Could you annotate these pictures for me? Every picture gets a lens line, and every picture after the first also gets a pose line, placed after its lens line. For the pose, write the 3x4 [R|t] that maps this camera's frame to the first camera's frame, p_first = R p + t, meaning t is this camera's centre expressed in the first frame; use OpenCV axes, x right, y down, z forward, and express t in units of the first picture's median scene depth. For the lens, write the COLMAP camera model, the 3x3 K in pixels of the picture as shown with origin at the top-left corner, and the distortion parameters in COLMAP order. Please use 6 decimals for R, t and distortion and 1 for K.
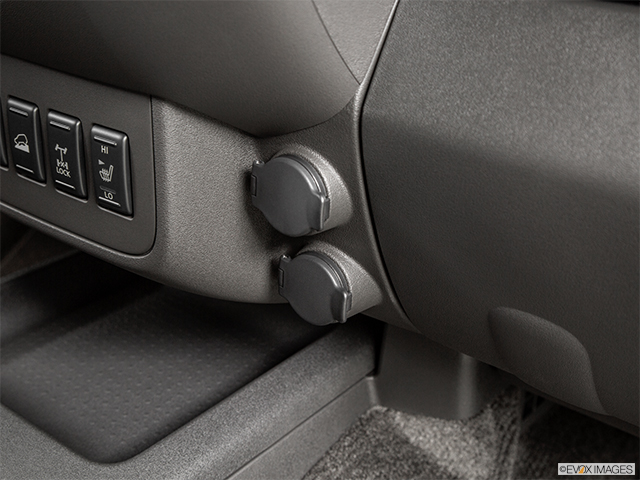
lens RADIAL K [[907.6, 0, 320.0], [0, 907.6, 240.0], [0, 0, 1]] dist [-0.004485, -0.007471]
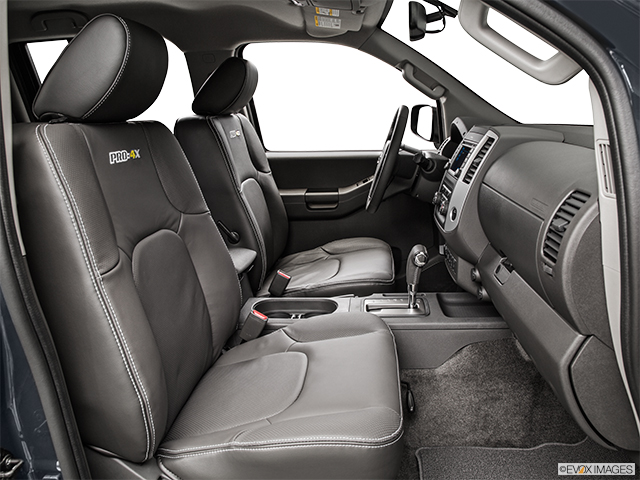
lens RADIAL K [[489.7, 0, 345.6], [0, 489.7, 238.9], [0, 0, 1]] dist [-0.108767, 0.056328]
pose [[0.596585, 0.156447, -0.787153, 1.927768], [-0.313636, 0.948266, -0.049237, 0.150691], [0.738728, 0.276253, 0.614789, -1.663644]]
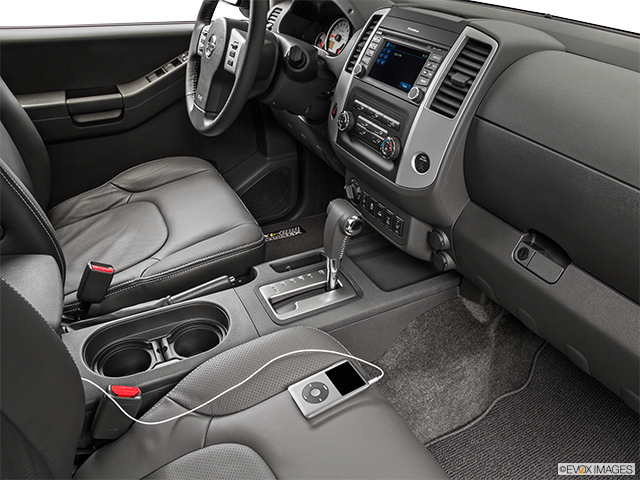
lens RADIAL K [[489.7, 0, 345.6], [0, 489.7, 238.9], [0, 0, 1]] dist [-0.108767, 0.056328]
pose [[0.932537, 0.202873, -0.298691, 0.249193], [-0.179043, 0.978179, 0.105400, -0.216466], [0.313556, -0.044811, 0.948512, -1.321541]]
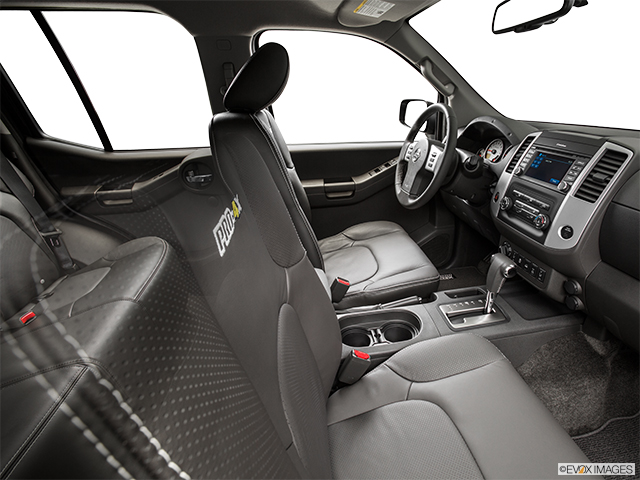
lens RADIAL K [[328.3, 0, 358.5], [0, 328.3, 238.3], [0, 0, 1]] dist [-0.082682, 0.044014]
pose [[0.767304, 0.223639, -0.601024, 0.084195], [-0.253100, 0.966748, 0.036602, -0.081946], [0.589224, 0.124034, 0.798392, -1.602044]]
